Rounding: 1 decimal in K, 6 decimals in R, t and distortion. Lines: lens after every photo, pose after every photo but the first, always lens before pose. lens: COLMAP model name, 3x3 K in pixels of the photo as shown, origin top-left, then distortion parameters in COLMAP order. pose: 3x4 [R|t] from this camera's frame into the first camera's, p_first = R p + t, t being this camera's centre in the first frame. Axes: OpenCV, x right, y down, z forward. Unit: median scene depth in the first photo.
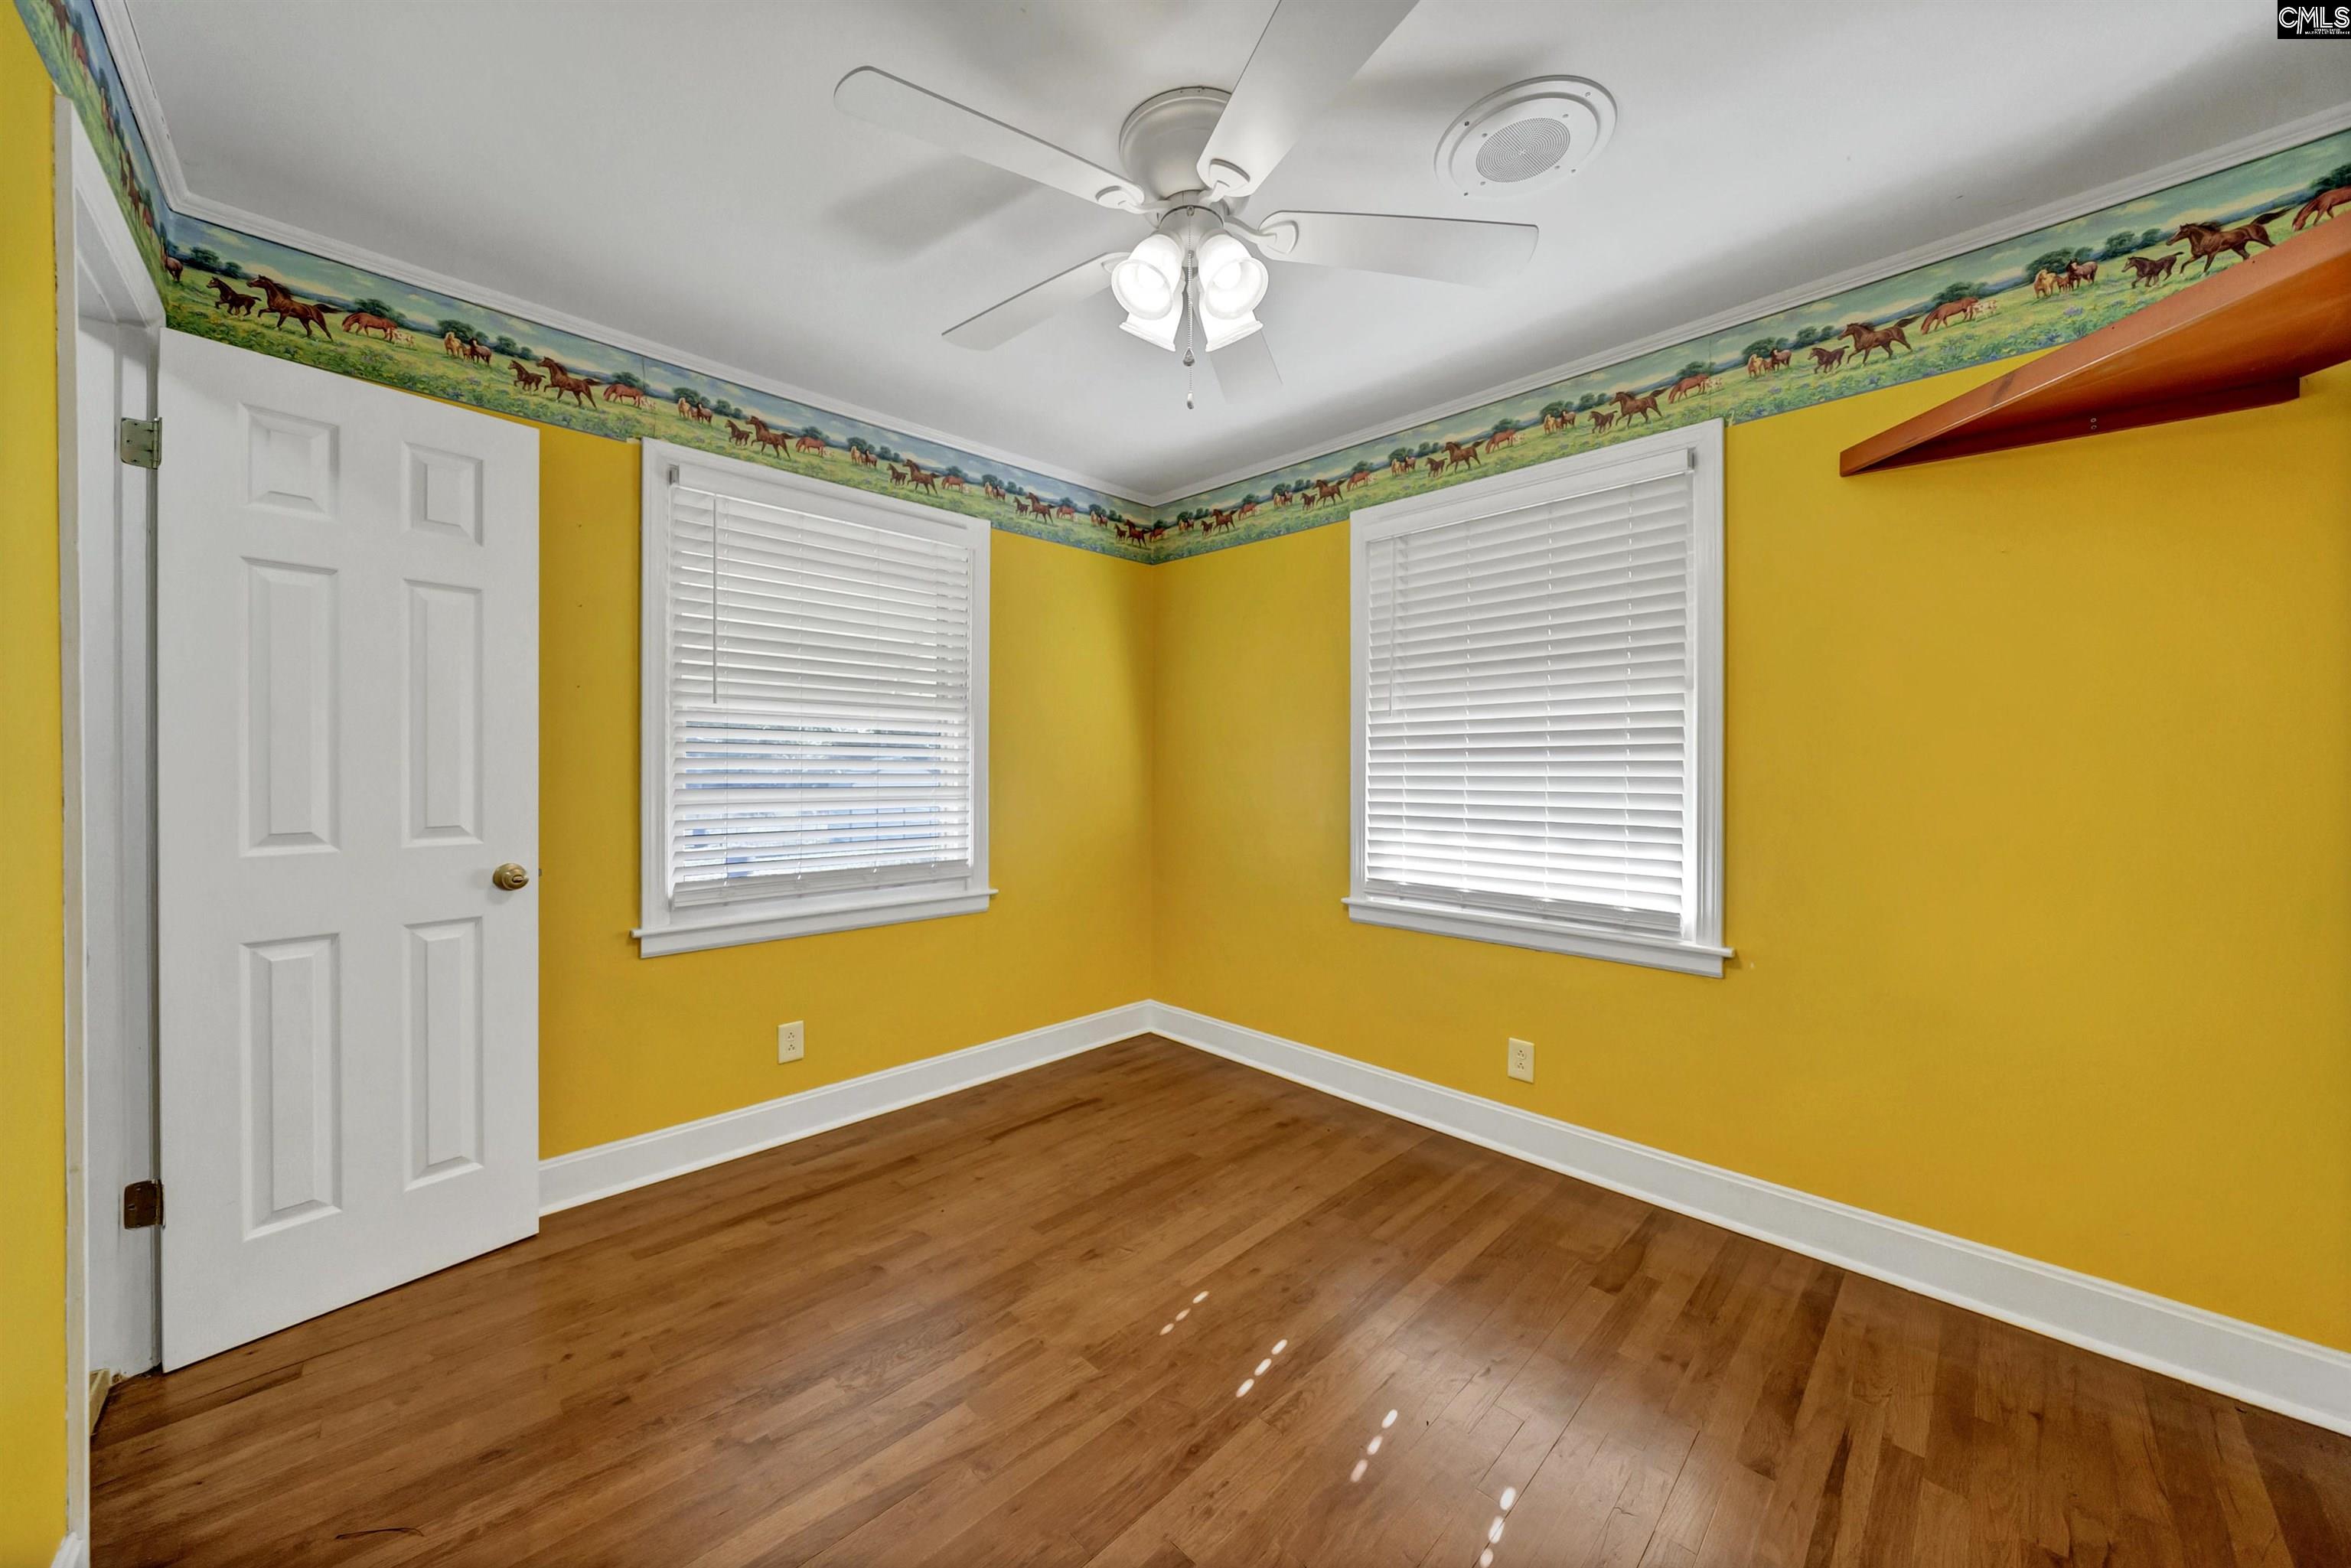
lens RADIAL K [[834.8, 0, 1161.7], [0, 834.8, 772.6], [0, 0, 1]] dist [-0.003625, -0.000298]
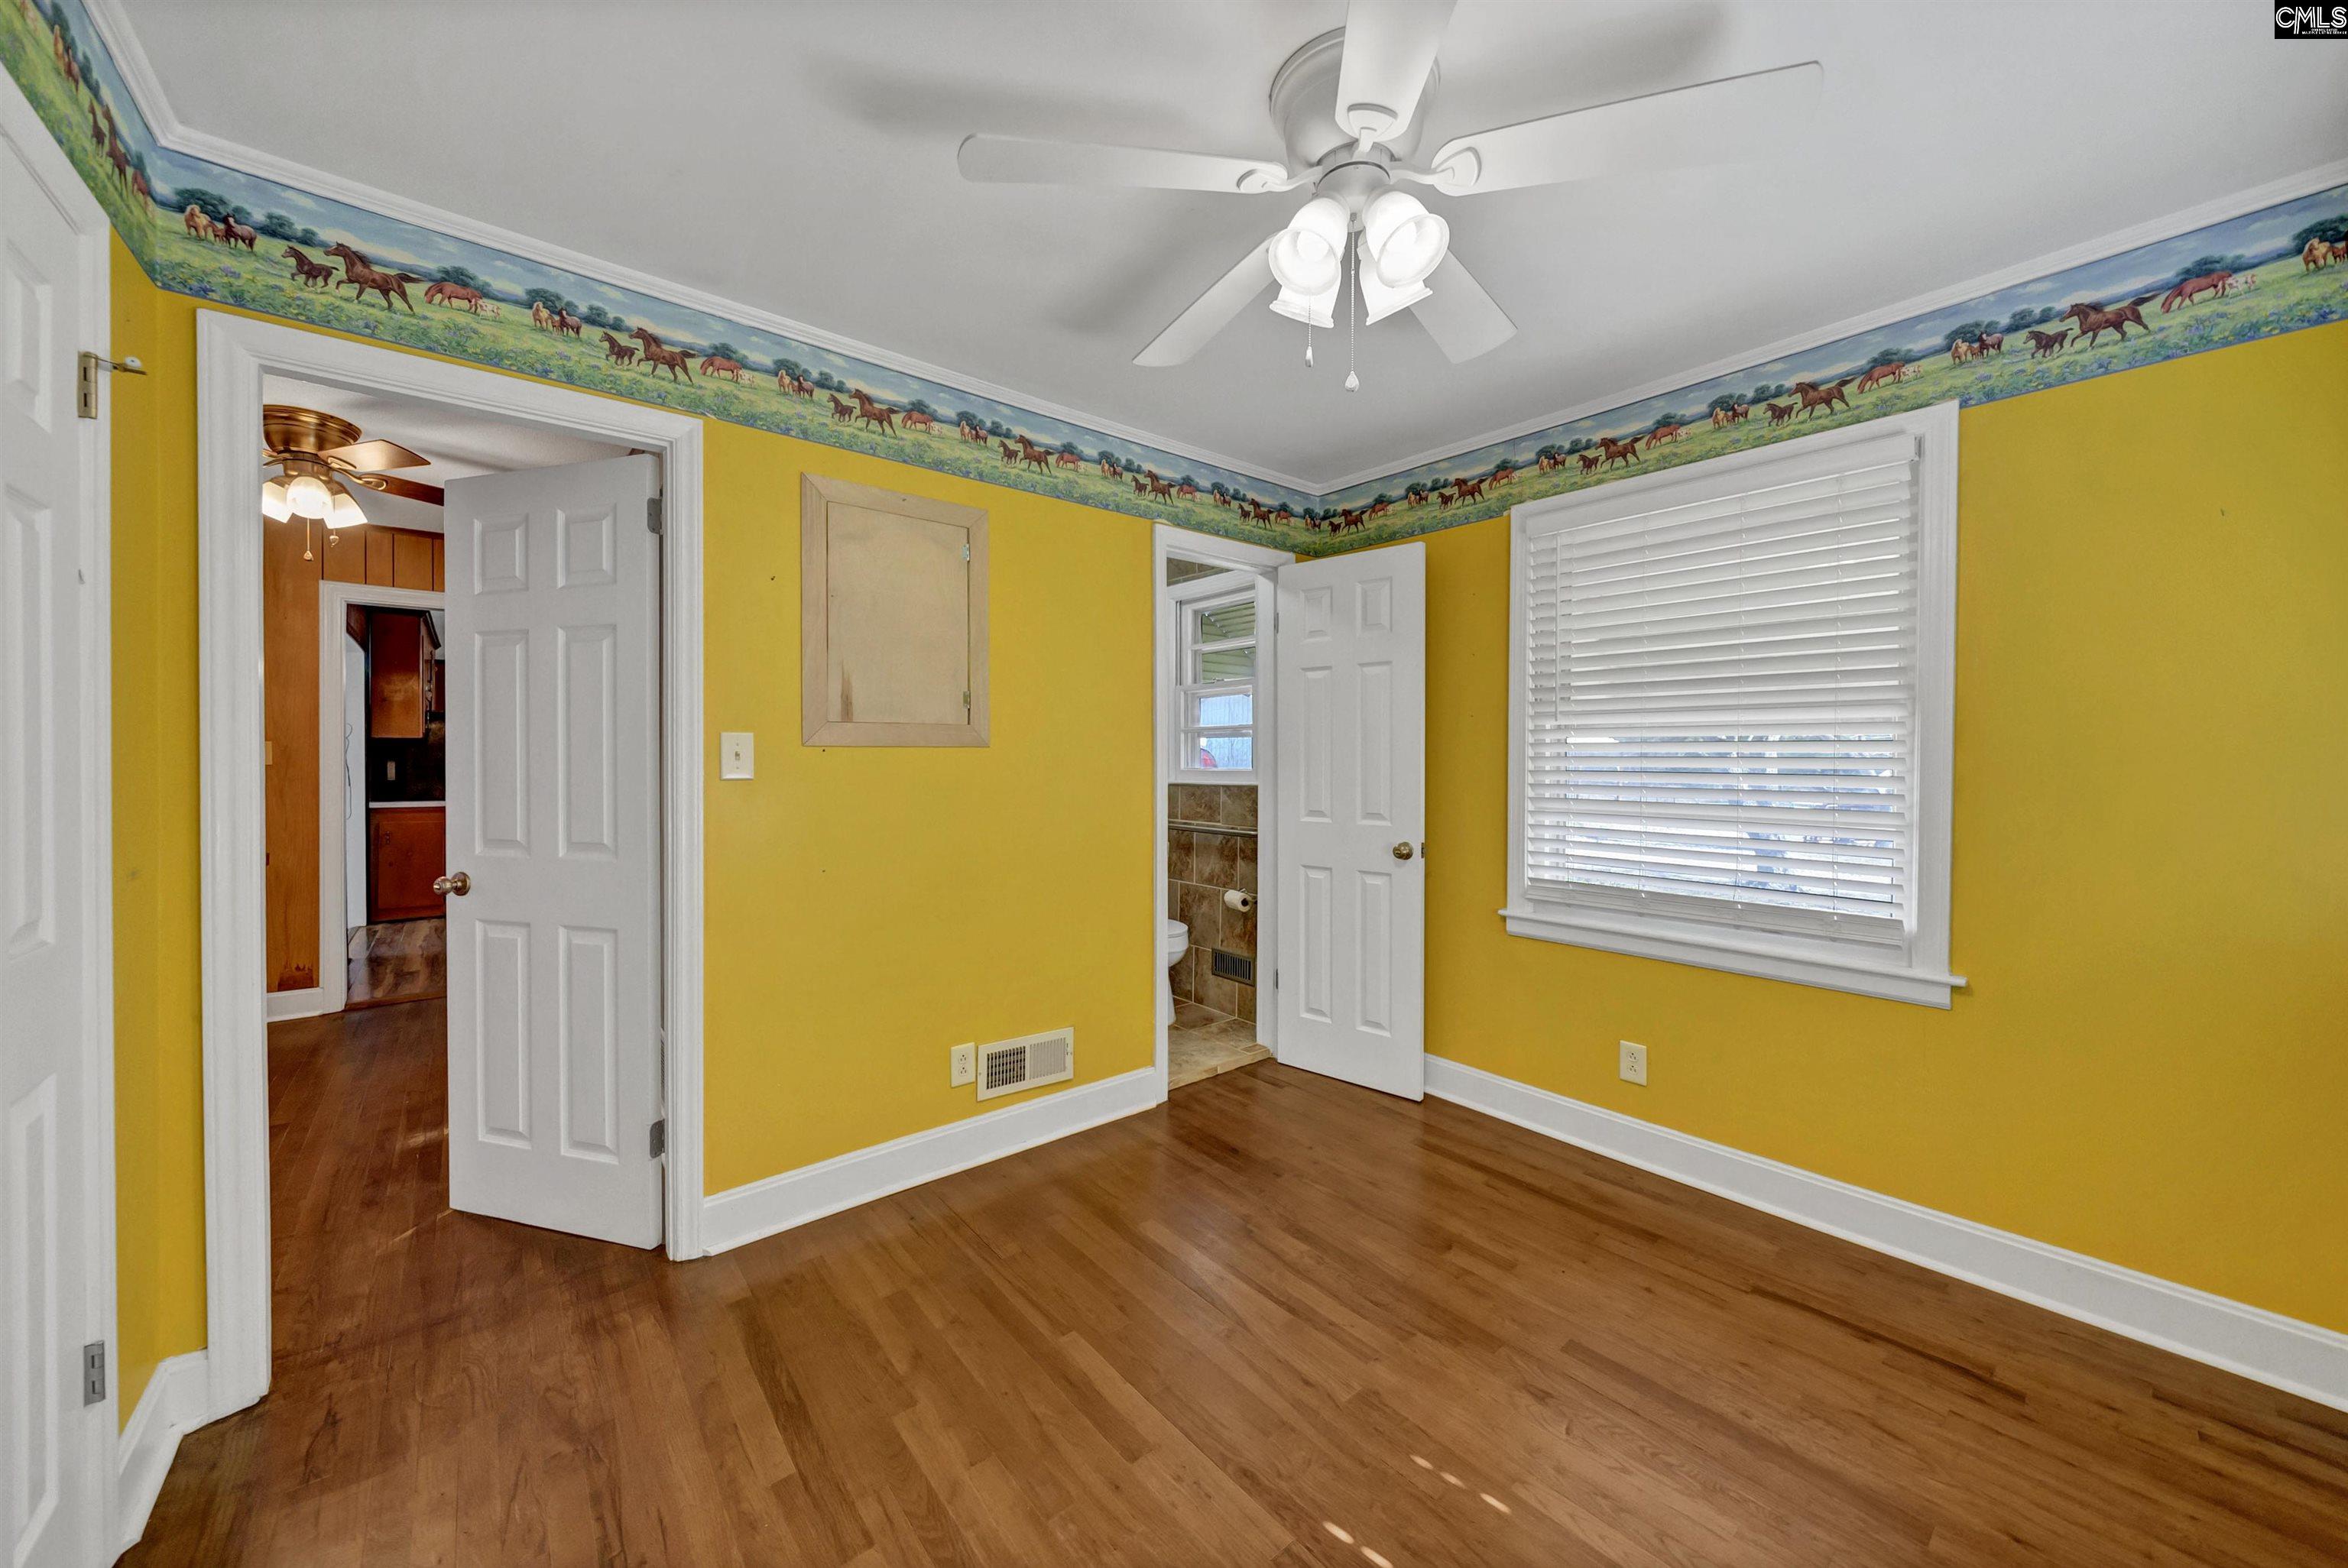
lens RADIAL K [[833.7, 0, 1160.2], [0, 833.7, 770.1], [0, 0, 1]] dist [-0.003625, -0.000298]
pose [[-0.084031, 0.009021, -0.996422, 0.633588], [-0.010100, 0.999900, 0.009904, -0.024703], [0.996412, 0.010896, -0.083932, 0.593536]]
